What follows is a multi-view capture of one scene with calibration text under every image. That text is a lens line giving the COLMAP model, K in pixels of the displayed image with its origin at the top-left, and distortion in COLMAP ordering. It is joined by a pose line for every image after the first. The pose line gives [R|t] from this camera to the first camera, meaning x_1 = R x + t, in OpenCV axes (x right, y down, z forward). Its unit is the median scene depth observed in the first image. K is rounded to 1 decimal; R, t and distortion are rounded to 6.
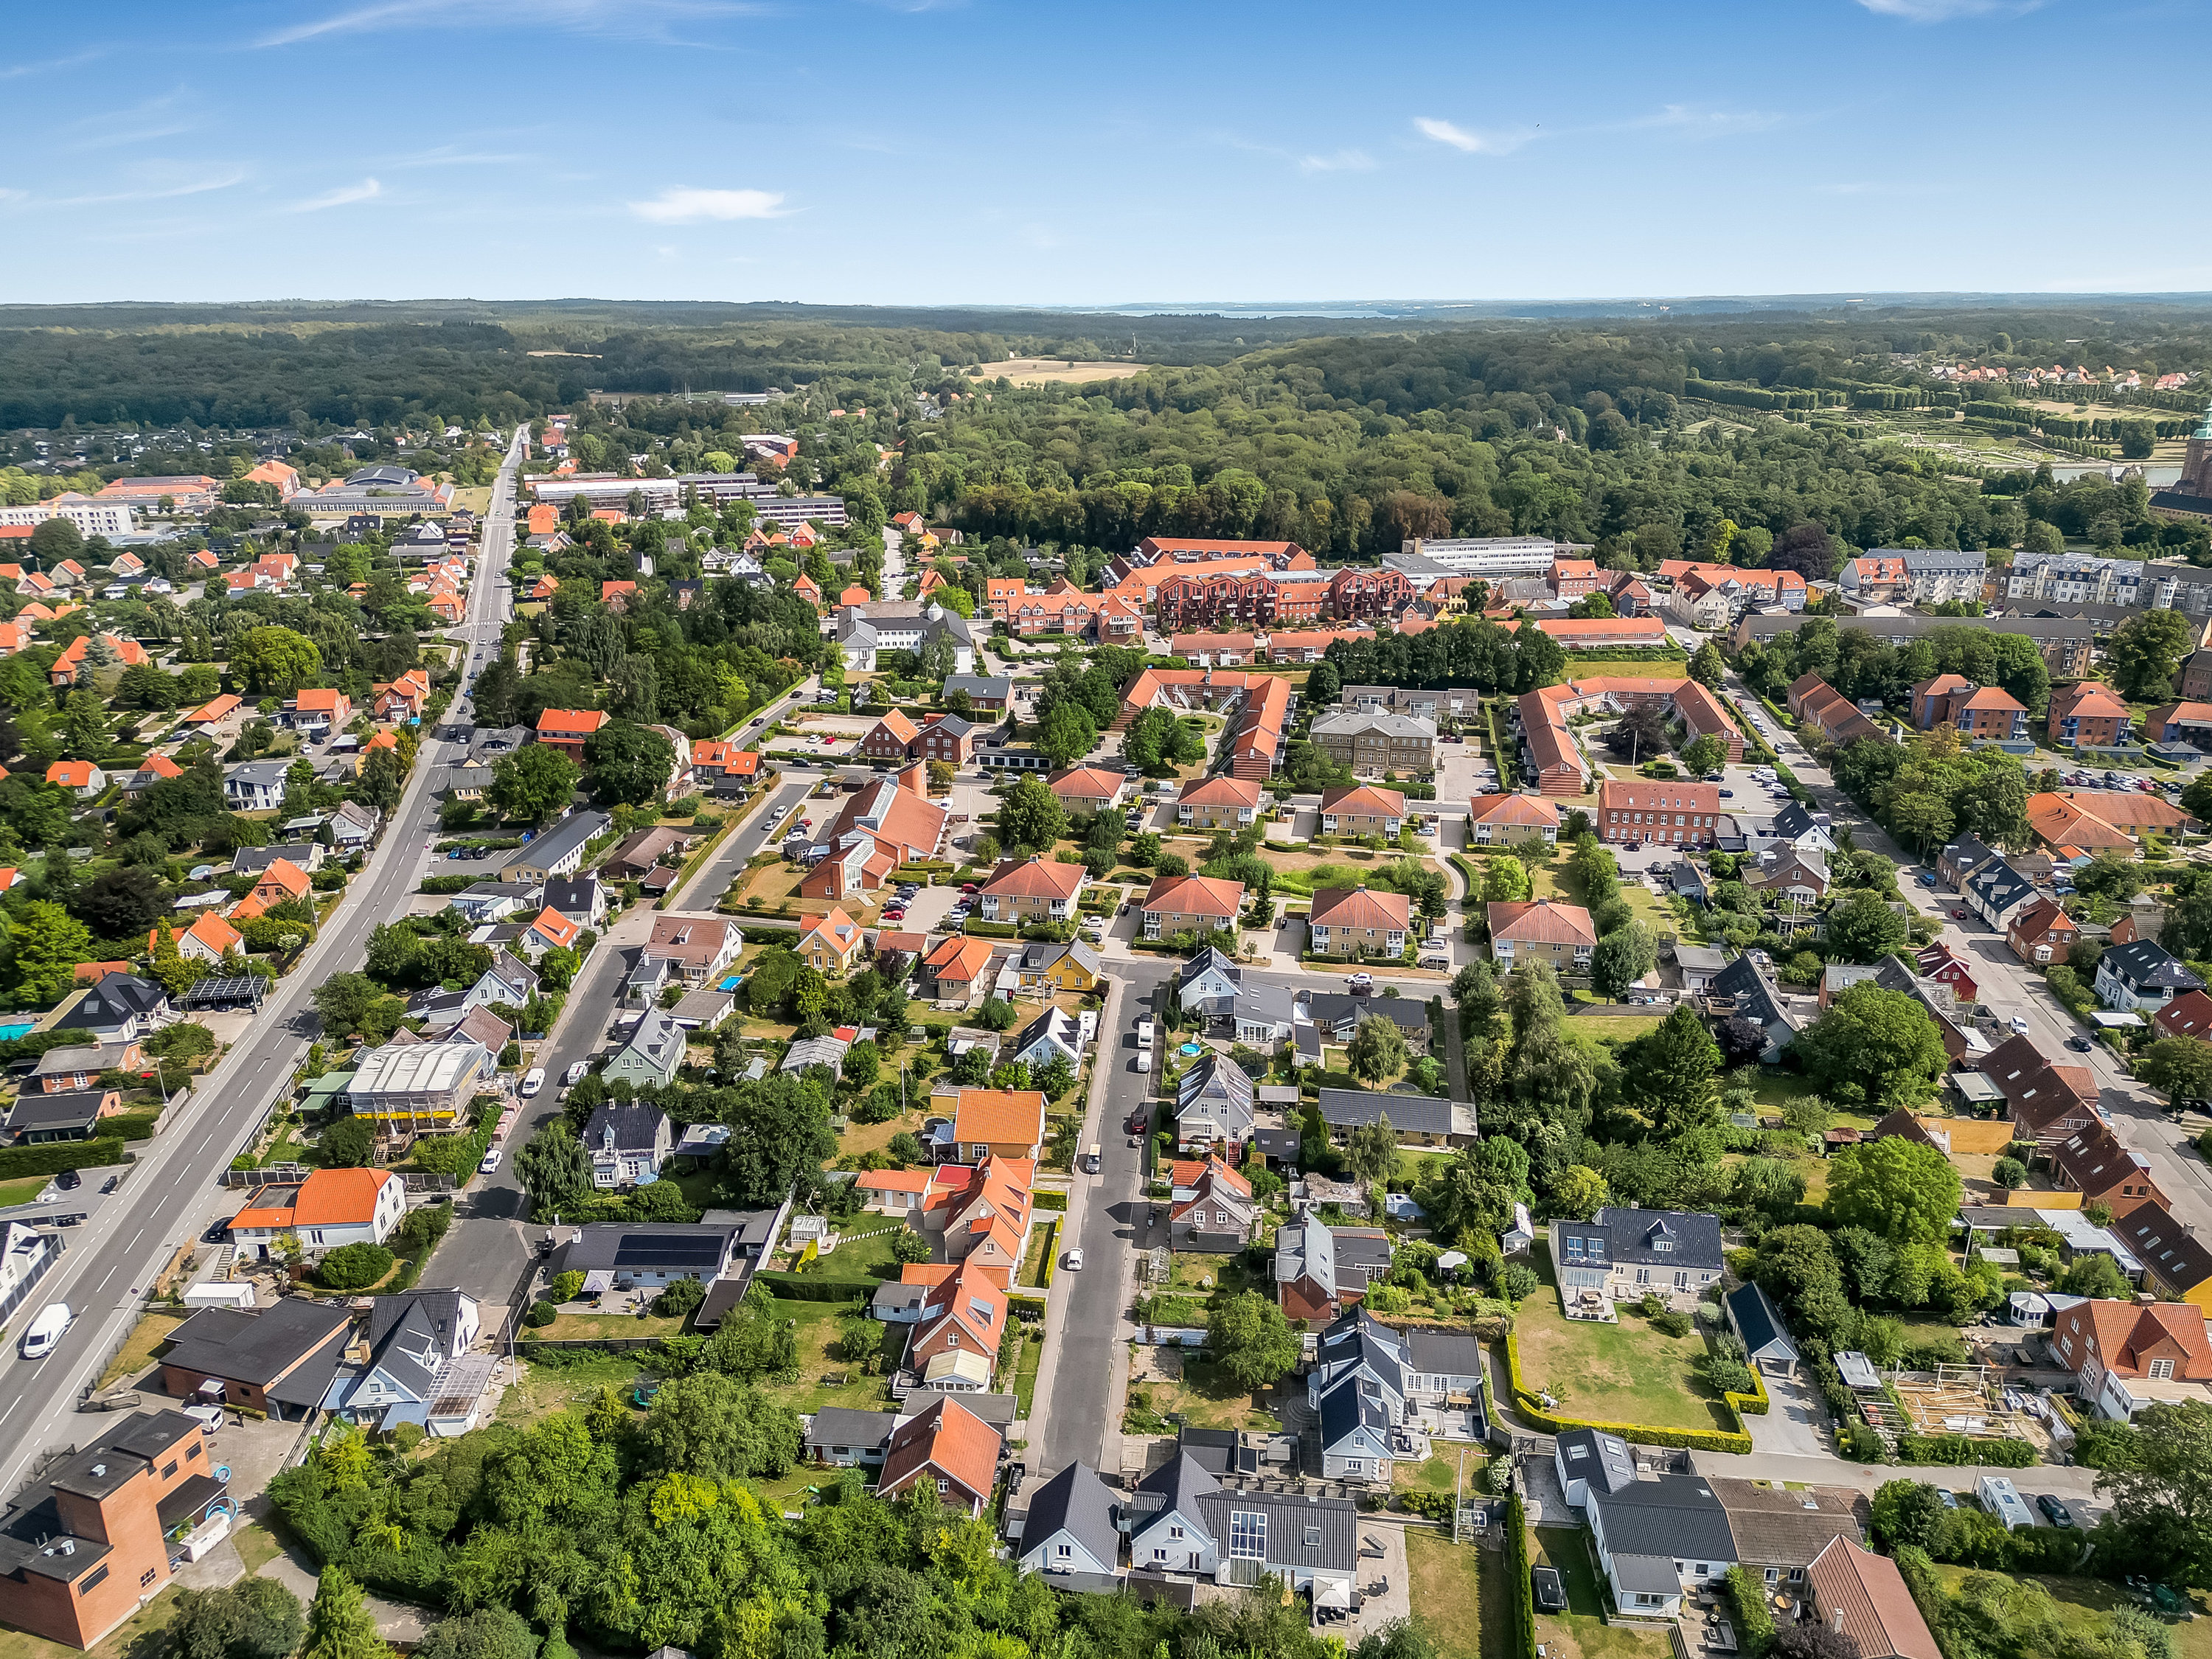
lens RADIAL K [[1548.5, 0, 1118.6], [0, 1548.5, 821.2], [0, 0, 1]] dist [0.069819, -0.055967]
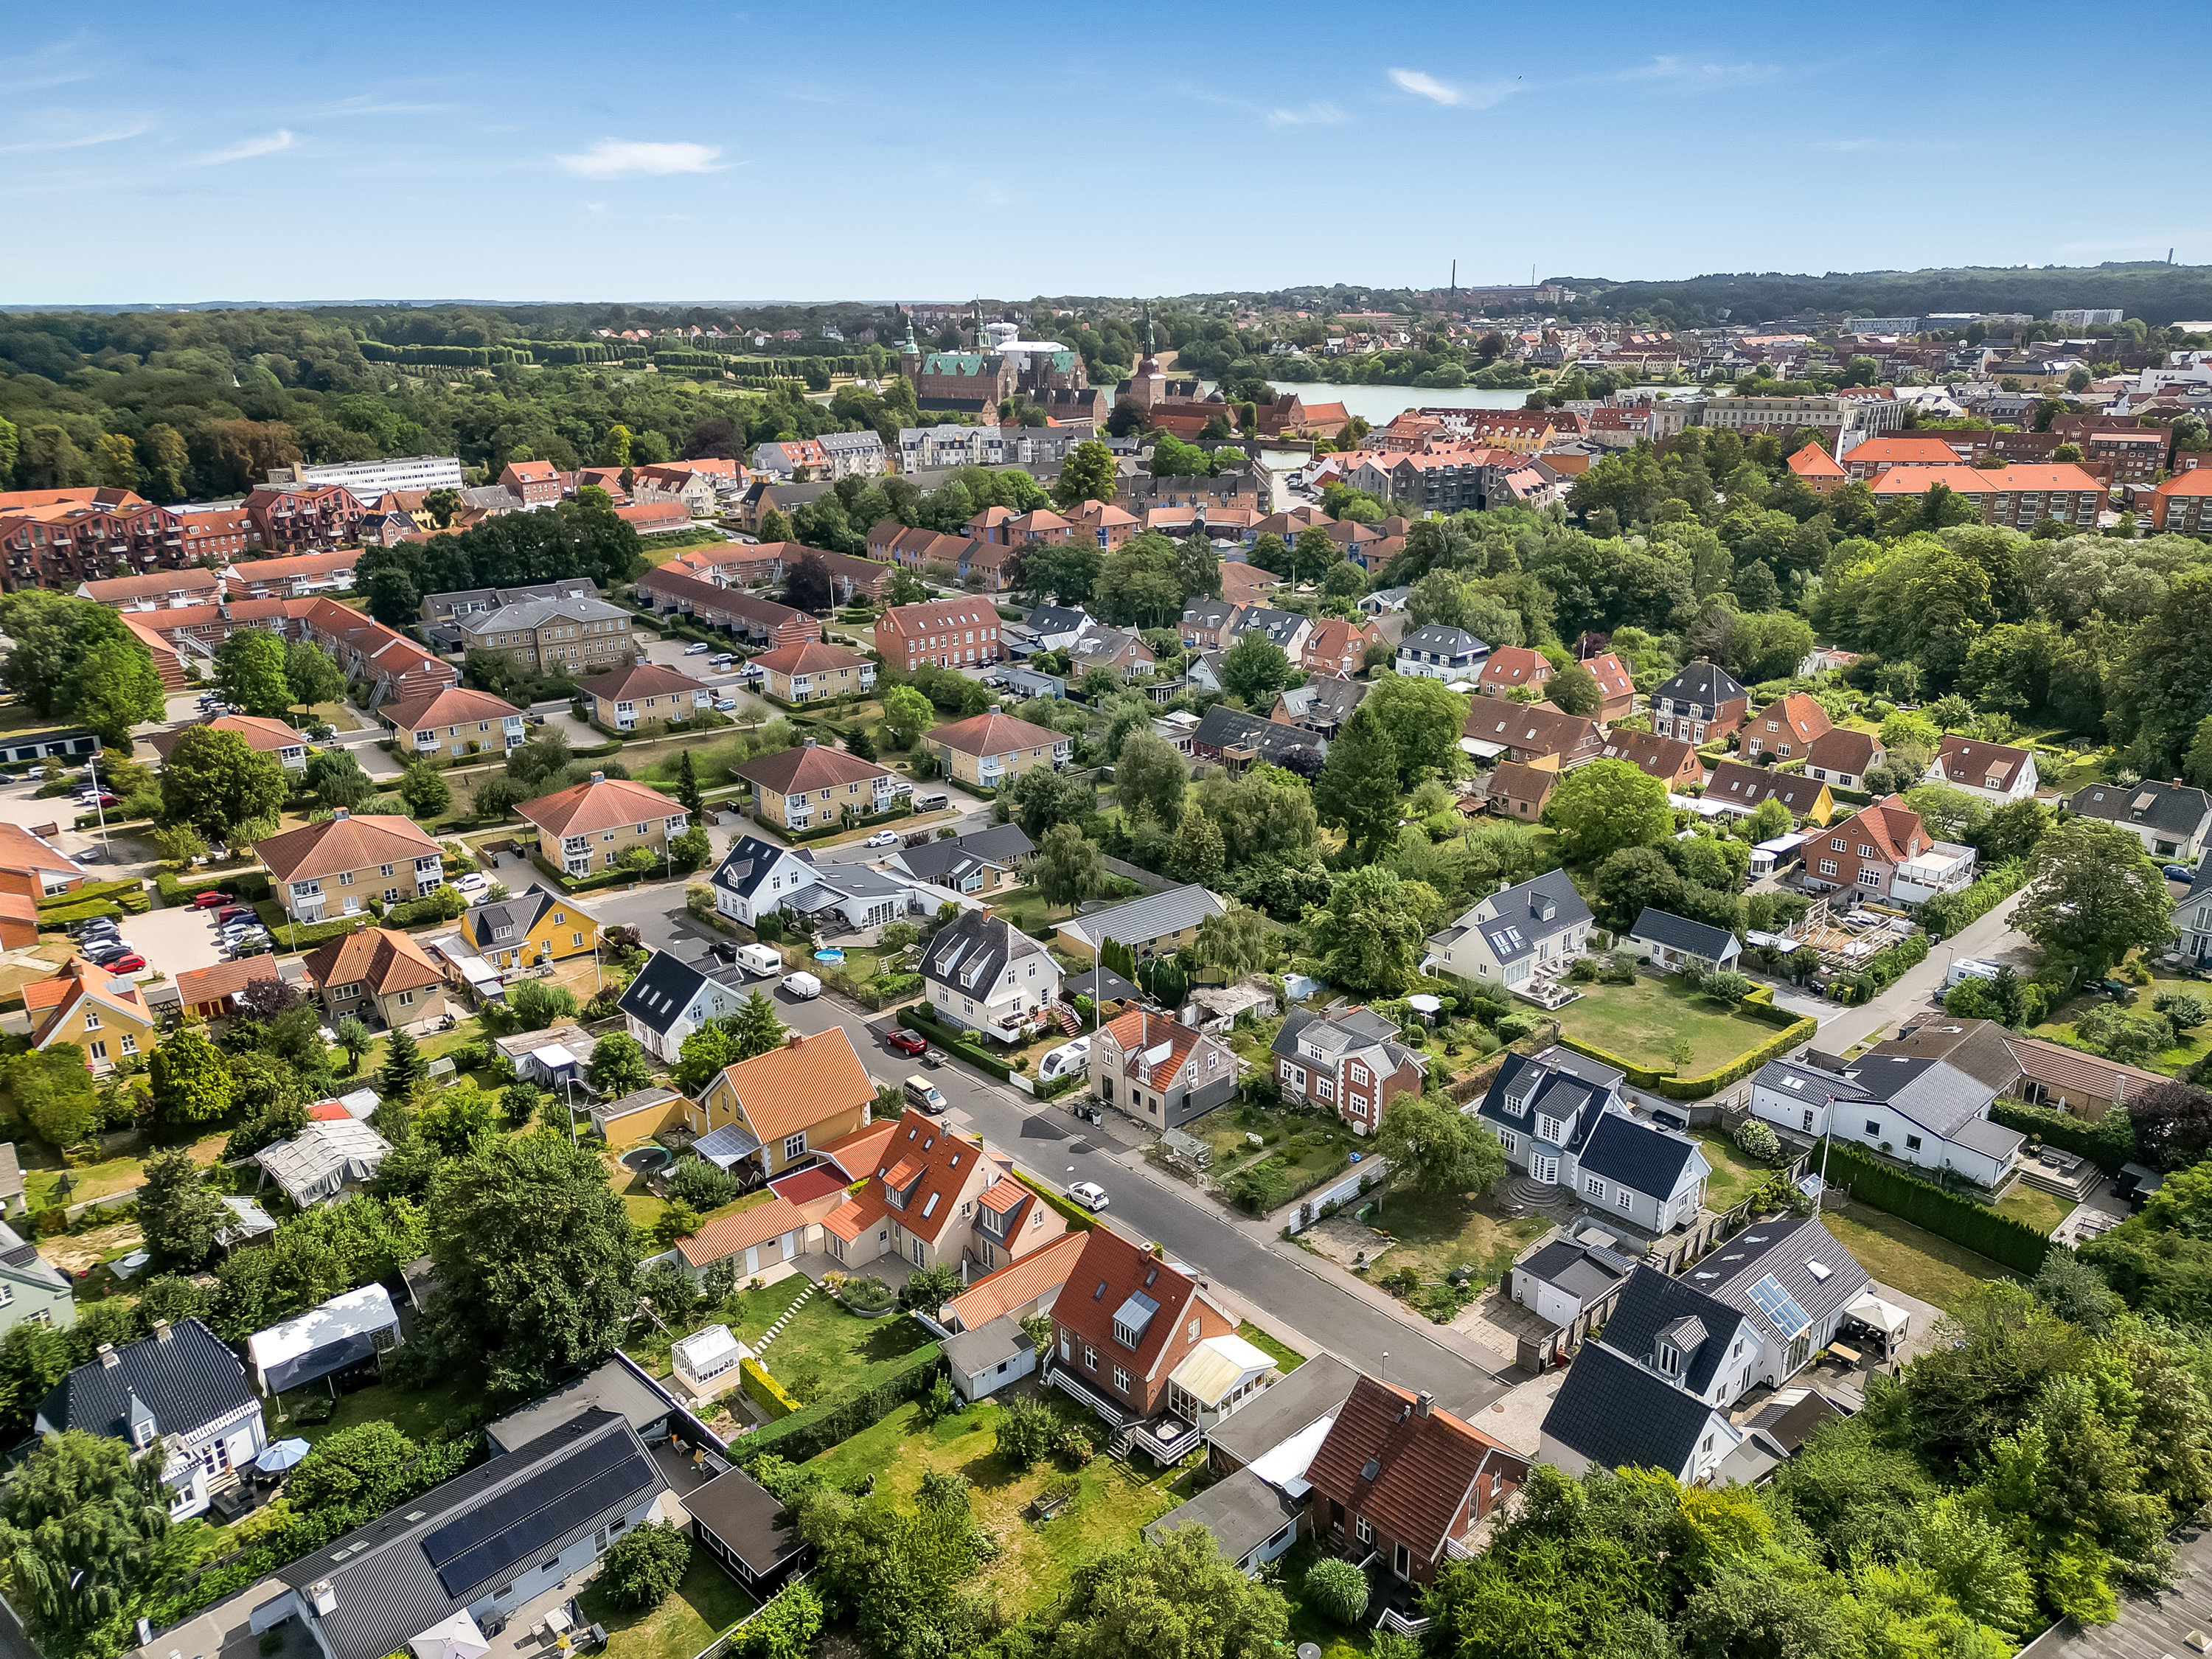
lens RADIAL K [[1548.5, 0, 1103.9], [0, 1548.5, 835.1], [0, 0, 1]] dist [0.069819, -0.055967]
pose [[0.674923, -0.244599, 0.696168, -0.322587], [0.241760, 0.964686, 0.104561, 0.044642], [-0.697159, 0.097735, 0.710223, 0.359582]]
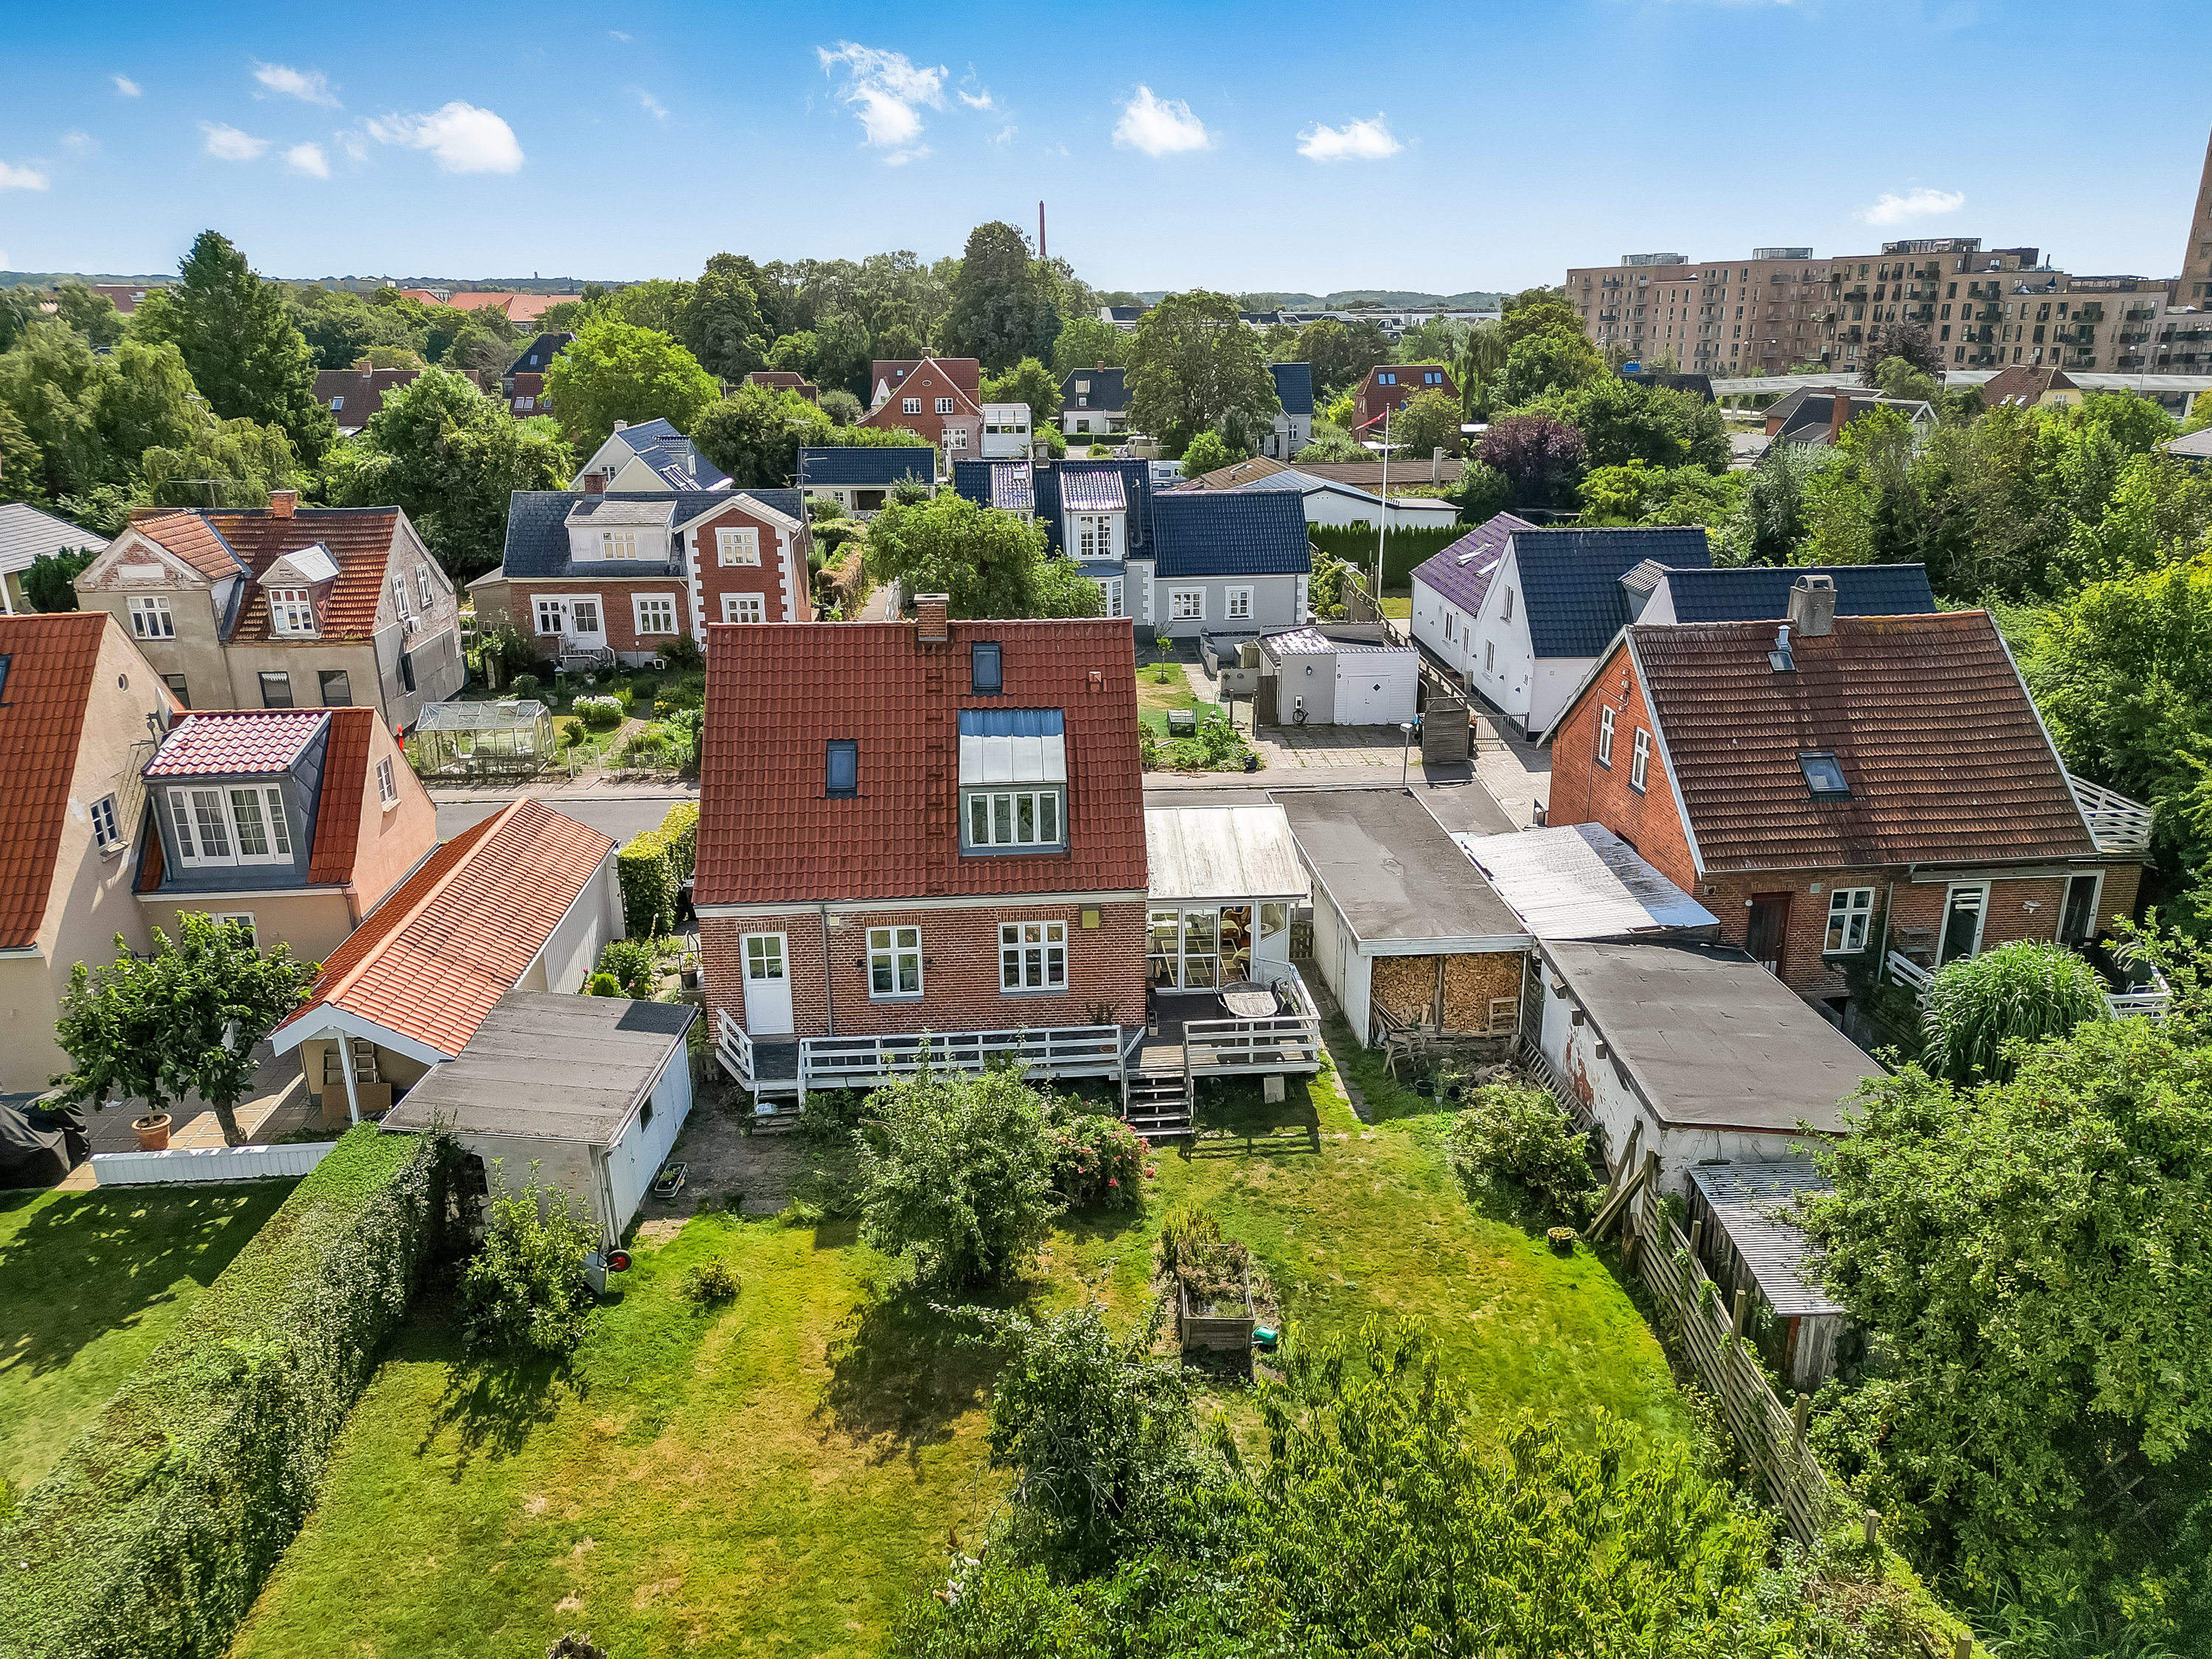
lens RADIAL K [[1548.5, 0, 1107.5], [0, 1548.5, 844.2], [0, 0, 1]] dist [0.069819, -0.055967]
pose [[-0.164126, -0.311398, 0.935999, -0.198481], [0.317115, 0.881843, 0.348986, 0.166336], [-0.934077, 0.354097, -0.045985, 0.641912]]
